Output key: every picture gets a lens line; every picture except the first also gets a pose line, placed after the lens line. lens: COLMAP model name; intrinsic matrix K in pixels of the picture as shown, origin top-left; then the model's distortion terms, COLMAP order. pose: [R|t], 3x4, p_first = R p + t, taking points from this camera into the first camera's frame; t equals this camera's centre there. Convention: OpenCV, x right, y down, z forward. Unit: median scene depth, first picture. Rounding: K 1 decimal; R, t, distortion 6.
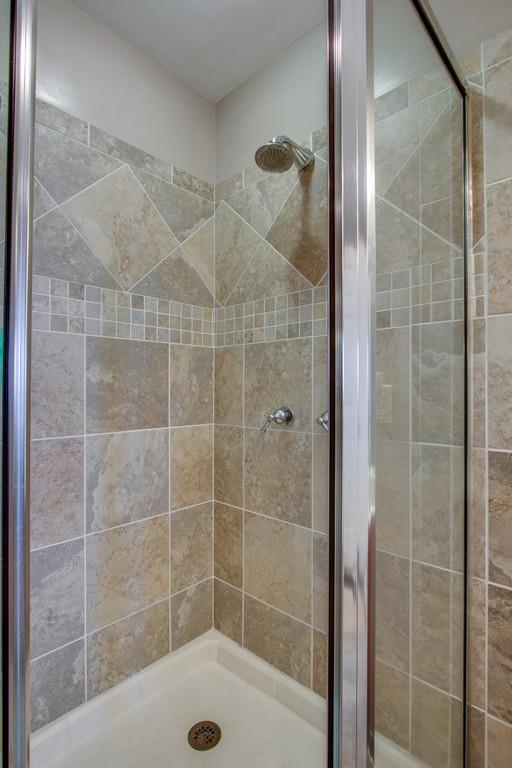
lens RADIAL K [[350.3, 0, 256.0], [0, 350.3, 384.0], [0, 0, 1]] dist [-0.013047, 0.000225]
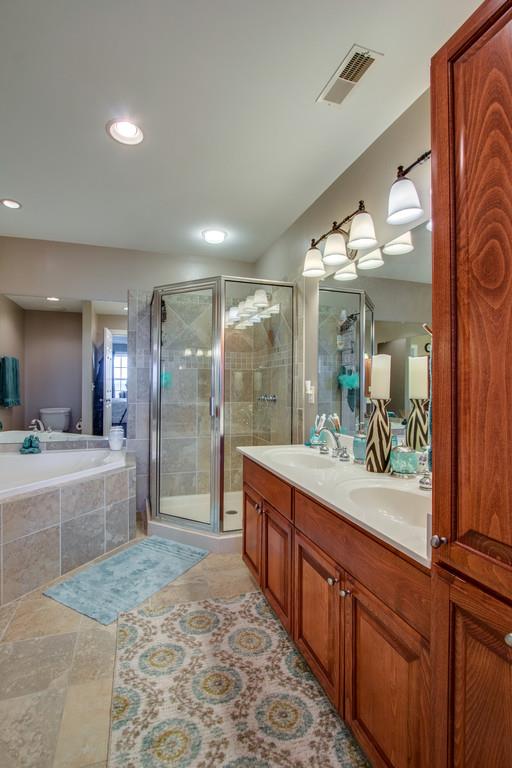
lens RADIAL K [[350.3, 0, 256.0], [0, 350.3, 384.0], [0, 0, 1]] dist [-0.013047, 0.000225]
pose [[0.863782, -0.003107, -0.503855, 1.396408], [-0.000696, 0.999973, -0.007358, 0.008401], [0.503865, 0.006707, 0.863757, -1.271952]]
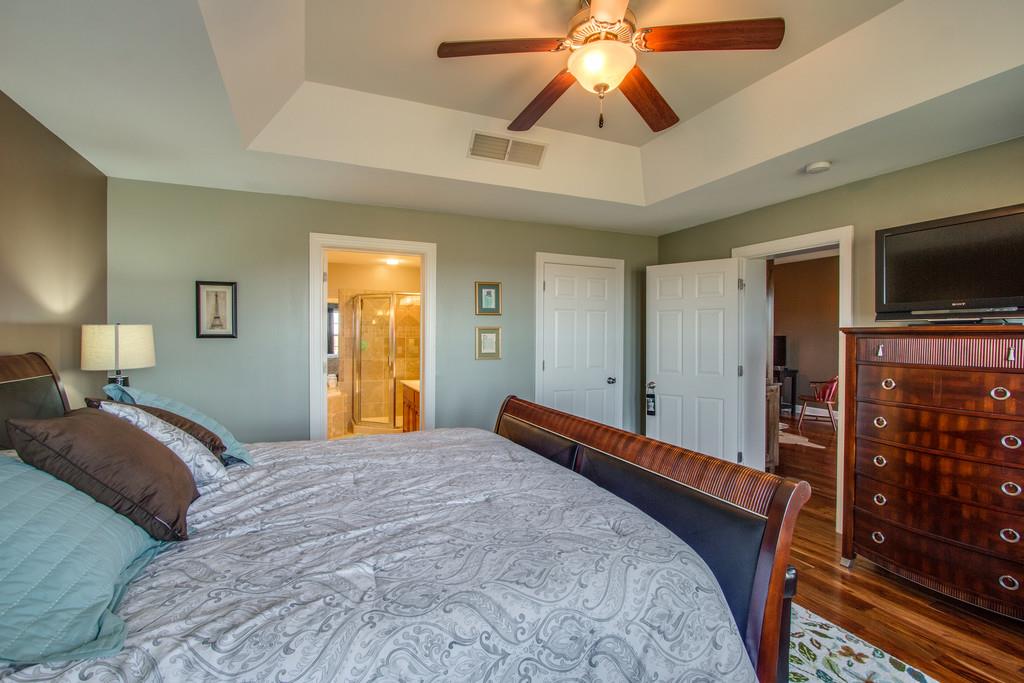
lens RADIAL K [[467.1, 0, 512.0], [0, 467.1, 341.5], [0, 0, 1]] dist [-0.013047, 0.000225]
pose [[0.897816, 0.003567, -0.440356, 3.778966], [0.001223, 0.999943, 0.010593, -0.151686], [0.440369, -0.010049, 0.897761, -3.820984]]
